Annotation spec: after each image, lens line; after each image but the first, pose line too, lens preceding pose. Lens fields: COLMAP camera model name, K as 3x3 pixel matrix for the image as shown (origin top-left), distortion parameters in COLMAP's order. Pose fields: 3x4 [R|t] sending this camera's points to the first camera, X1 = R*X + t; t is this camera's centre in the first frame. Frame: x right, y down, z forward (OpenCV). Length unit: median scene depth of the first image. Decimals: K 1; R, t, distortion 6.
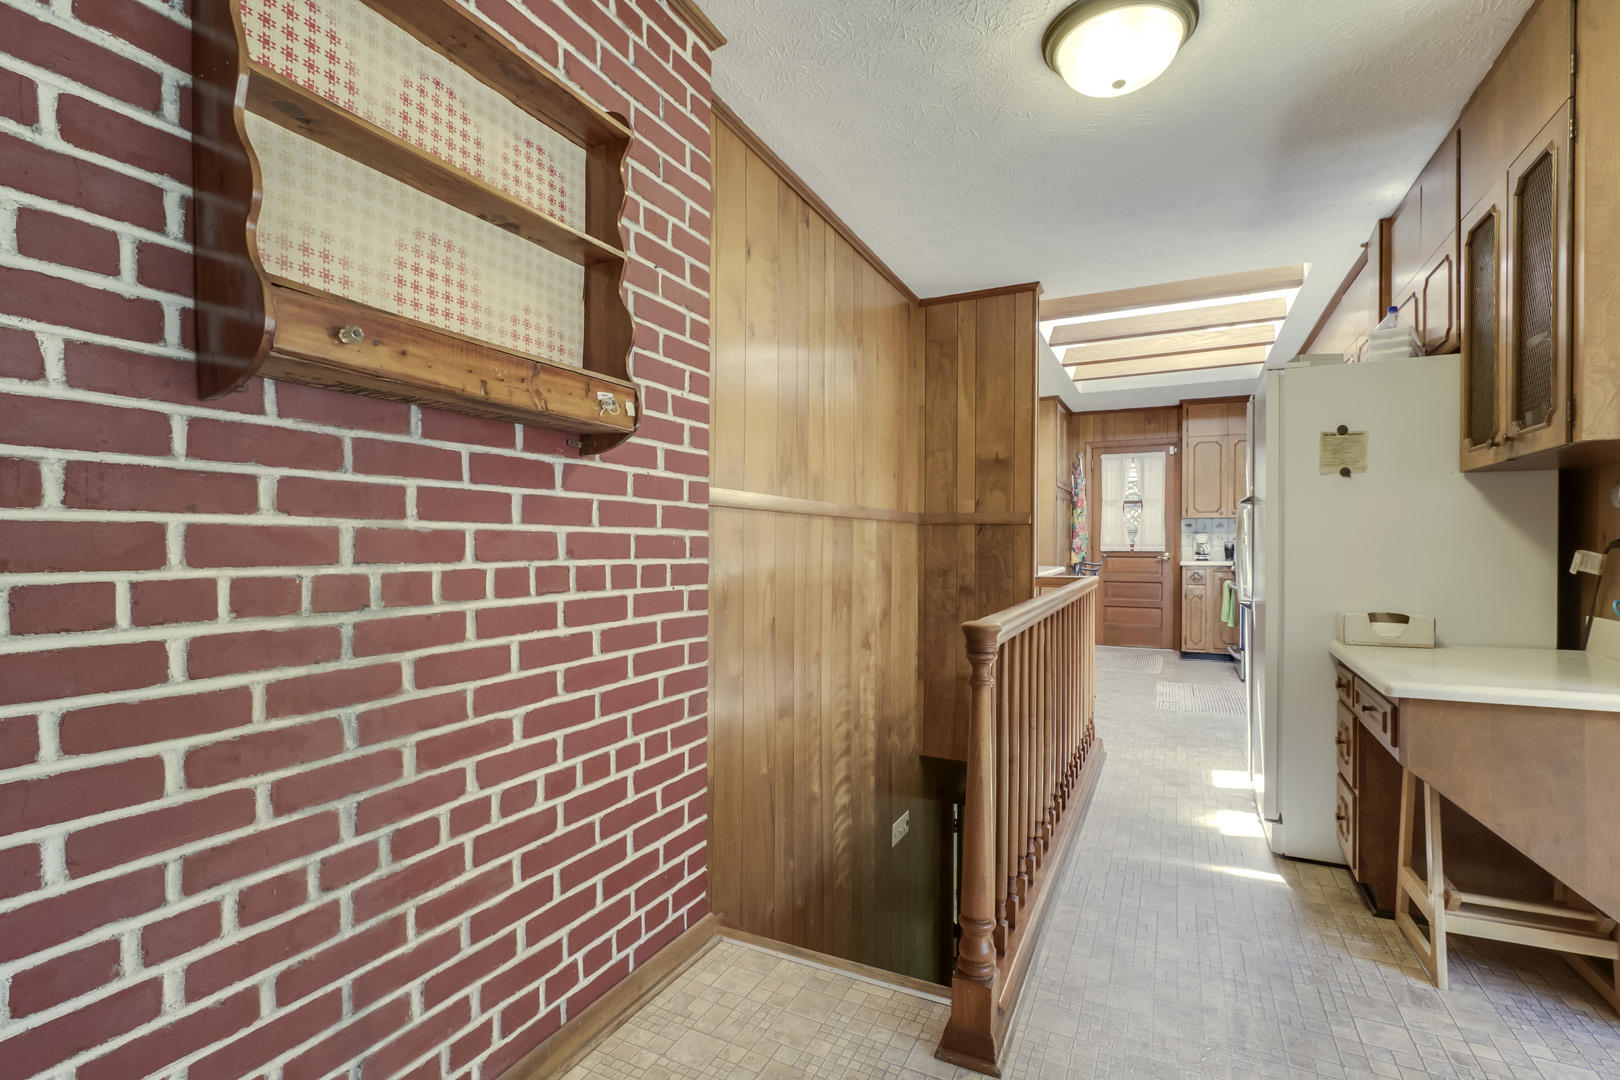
lens RADIAL K [[740.8, 0, 813.2], [0, 740.8, 549.7], [0, 0, 1]] dist [-0.015805, 0.003660]
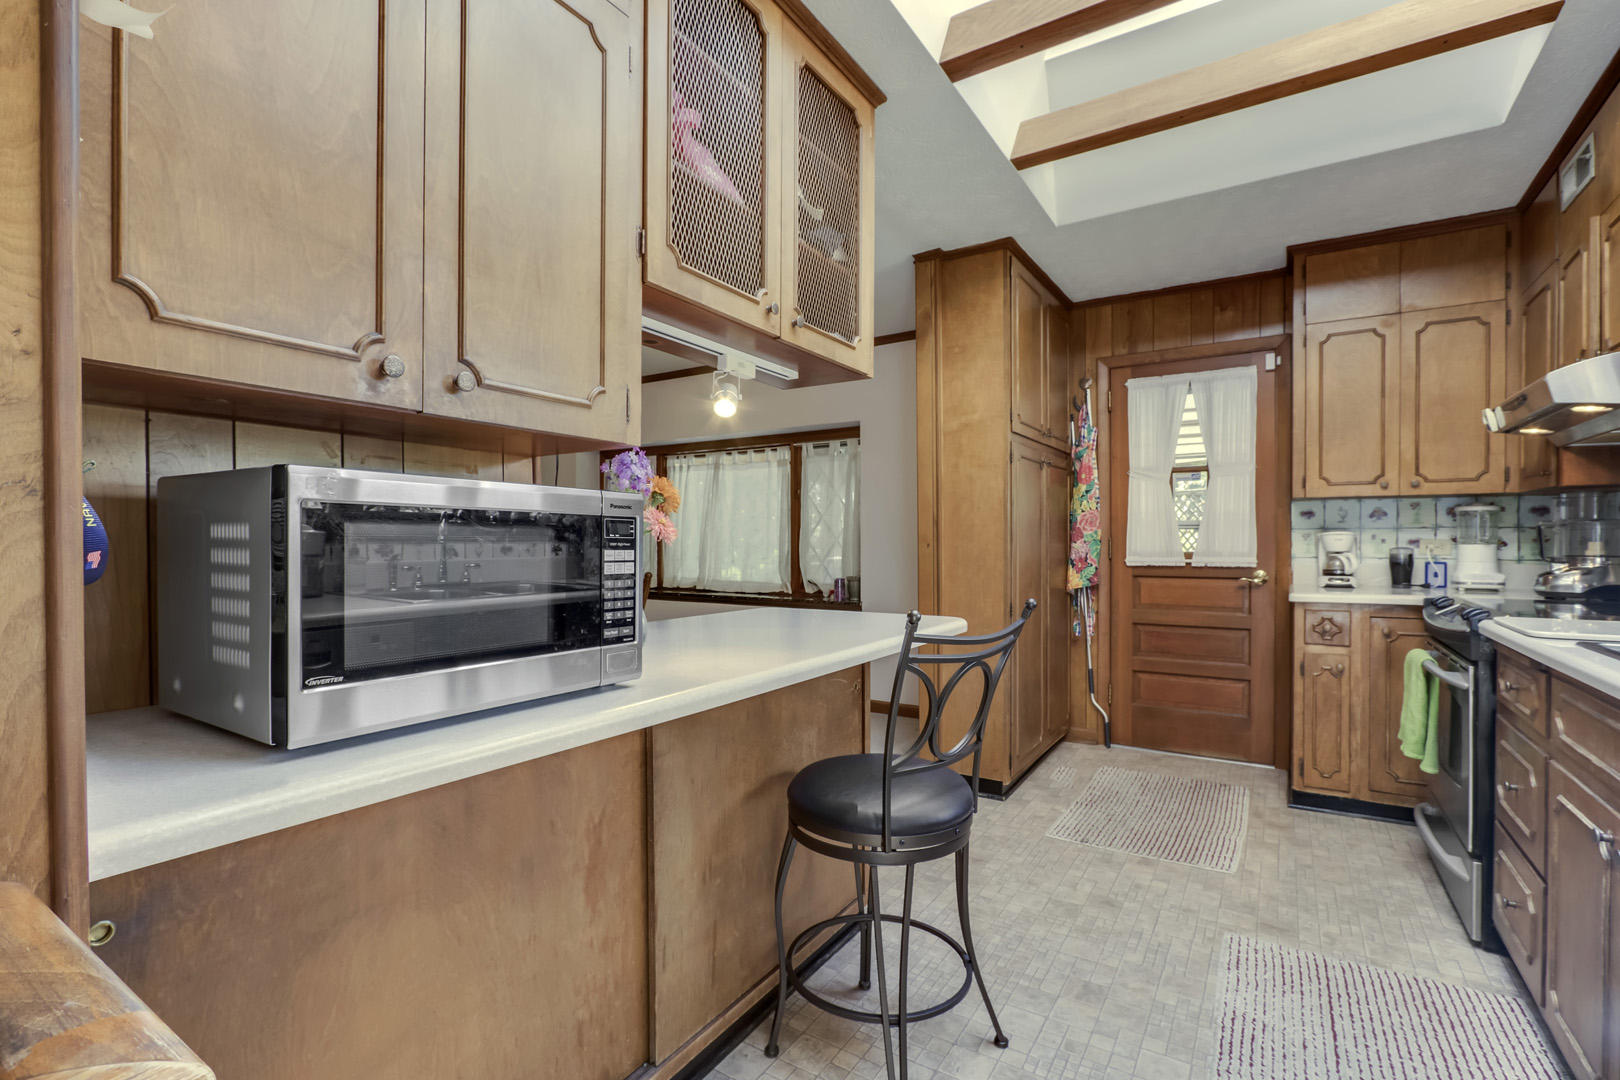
lens RADIAL K [[740.8, 0, 810.2], [0, 740.8, 550.1], [0, 0, 1]] dist [-0.015805, 0.003660]
pose [[0.993991, -0.002643, -0.109433, 0.237027], [0.003066, 0.999988, 0.003702, -0.012134], [0.109422, -0.004015, 0.993987, 0.483598]]
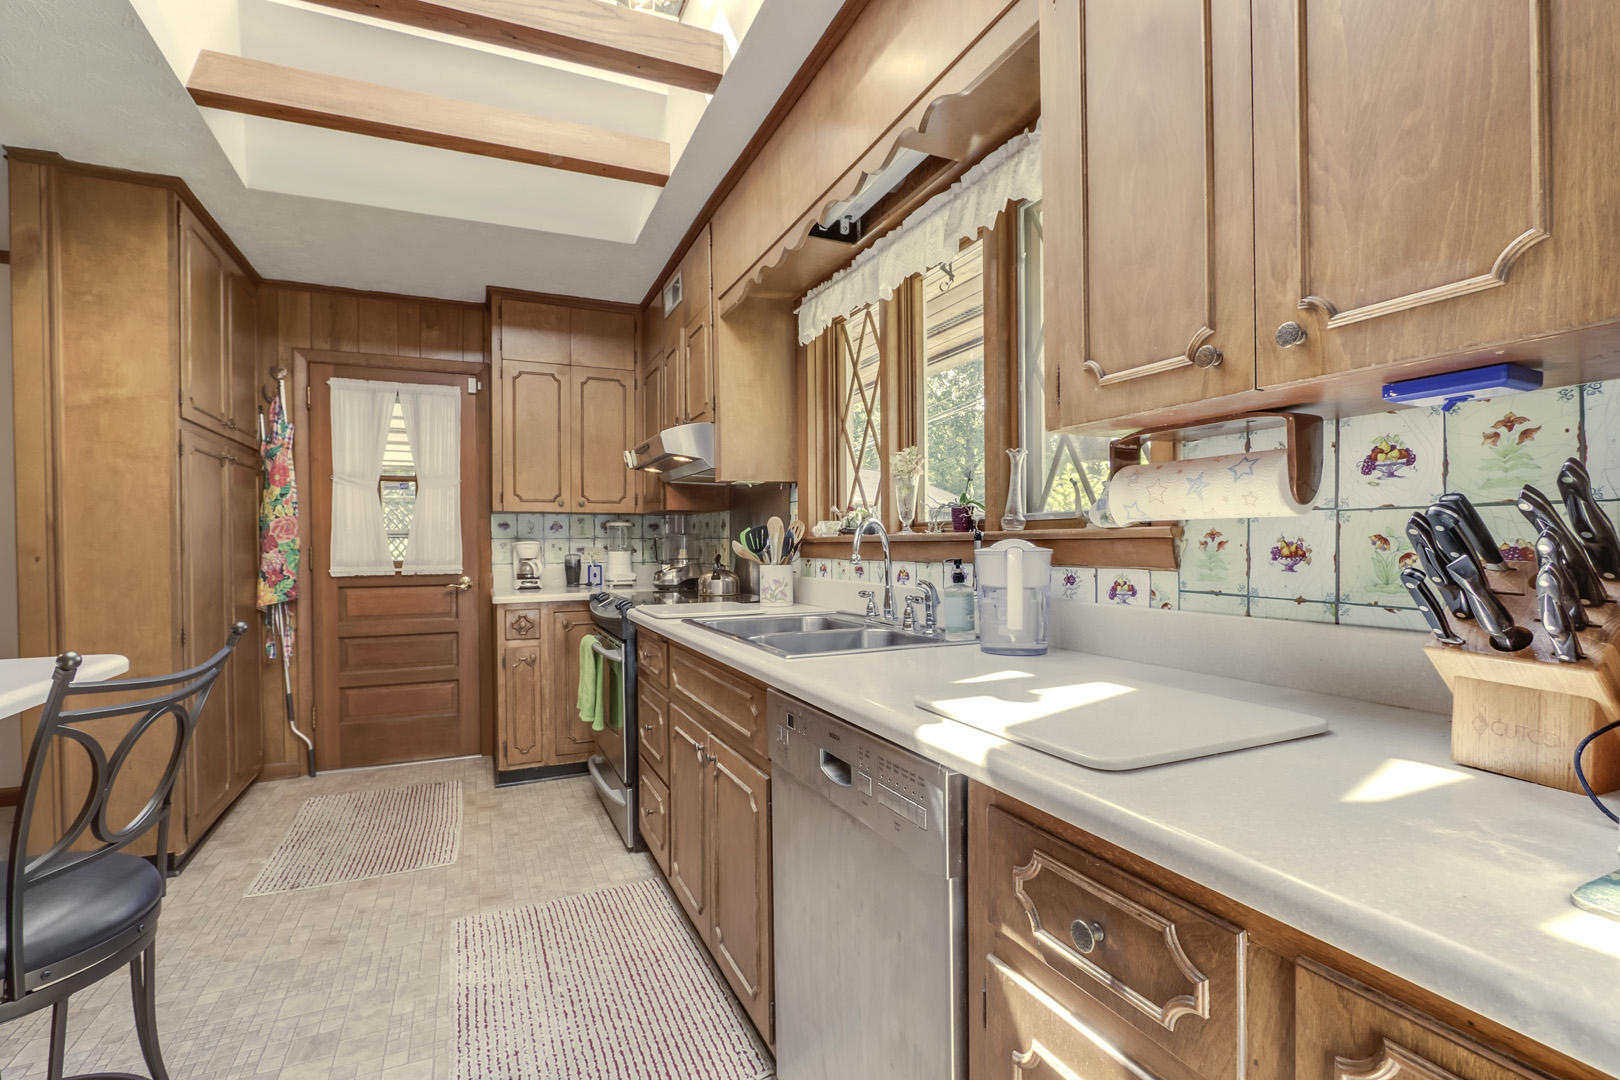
lens RADIAL K [[740.8, 0, 800.4], [0, 740.8, 549.2], [0, 0, 1]] dist [-0.015805, 0.003660]
pose [[0.636922, -0.011201, 0.770847, 0.224768], [0.013669, 0.999901, 0.003235, -0.014138], [-0.770807, 0.008476, 0.637012, 0.478991]]
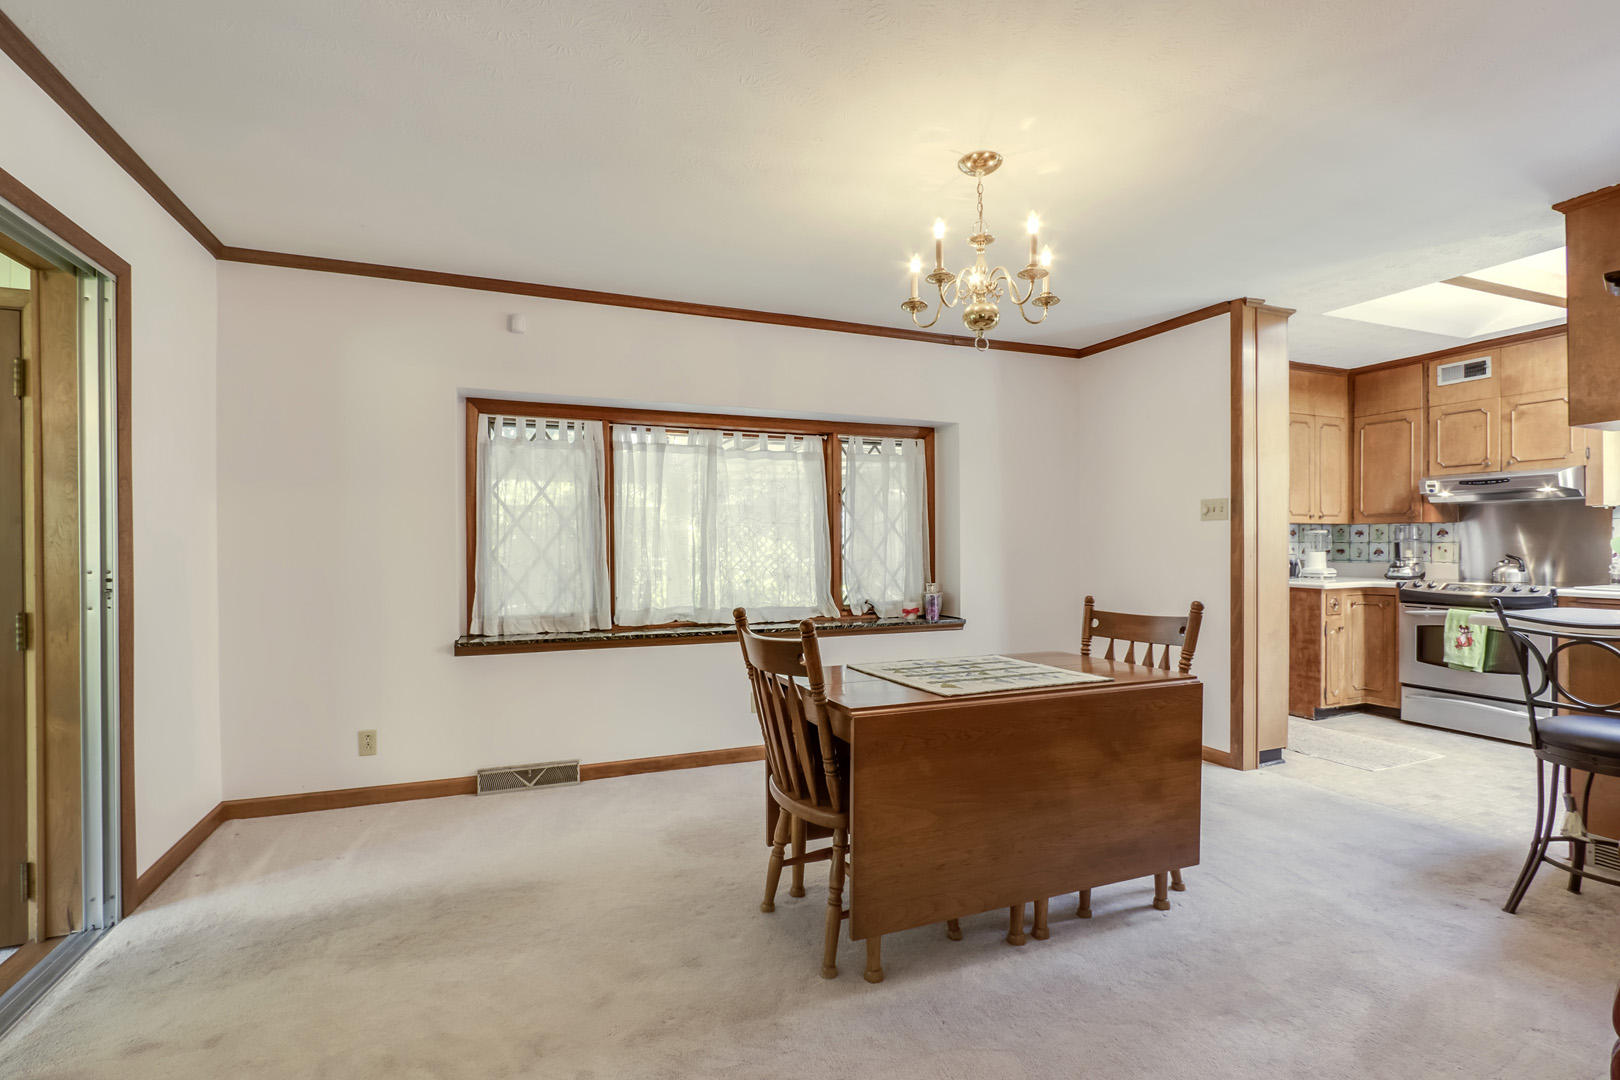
lens RADIAL K [[740.8, 0, 800.0], [0, 740.8, 547.8], [0, 0, 1]] dist [-0.015805, 0.003660]
pose [[0.672411, -0.010319, 0.740106, -0.330487], [0.011554, 0.999927, 0.003445, -0.025457], [-0.740088, 0.006234, 0.672481, 0.831839]]
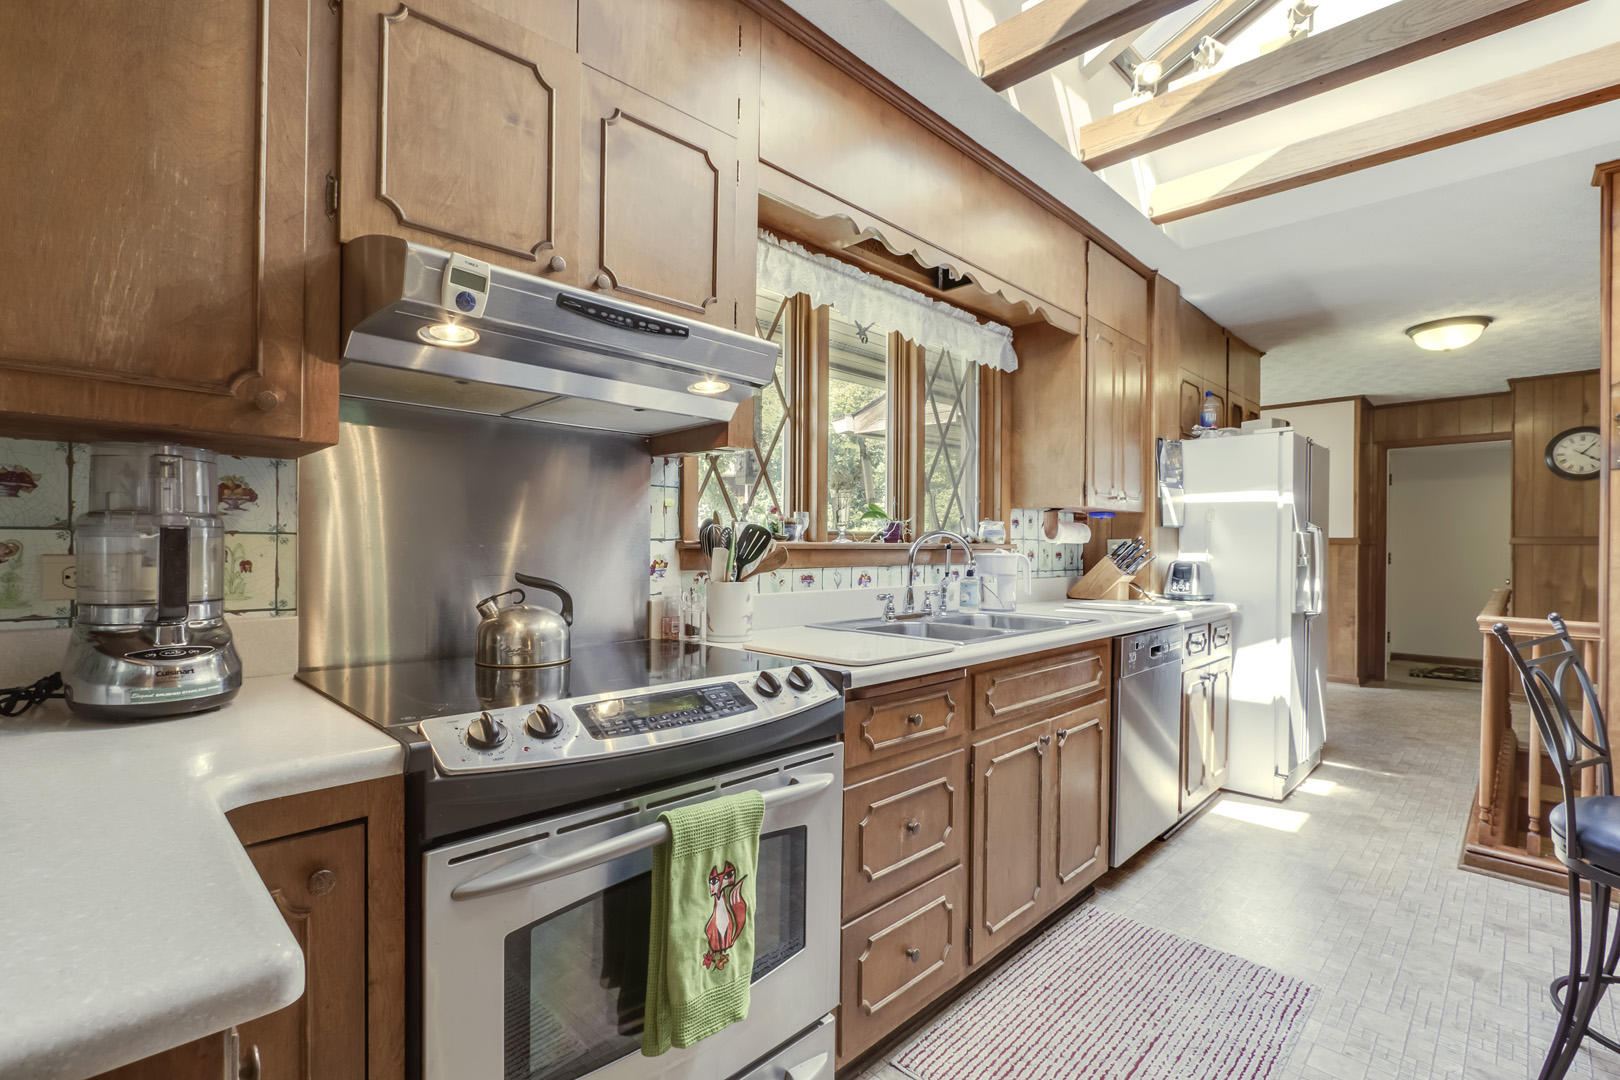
lens RADIAL K [[740.8, 0, 804.8], [0, 740.8, 543.7], [0, 0, 1]] dist [-0.015805, 0.003660]
pose [[-0.946662, -0.008602, 0.322113, 0.398014], [-0.006247, 0.999946, 0.008344, -0.020747], [-0.322167, 0.005887, -0.946665, 0.968314]]
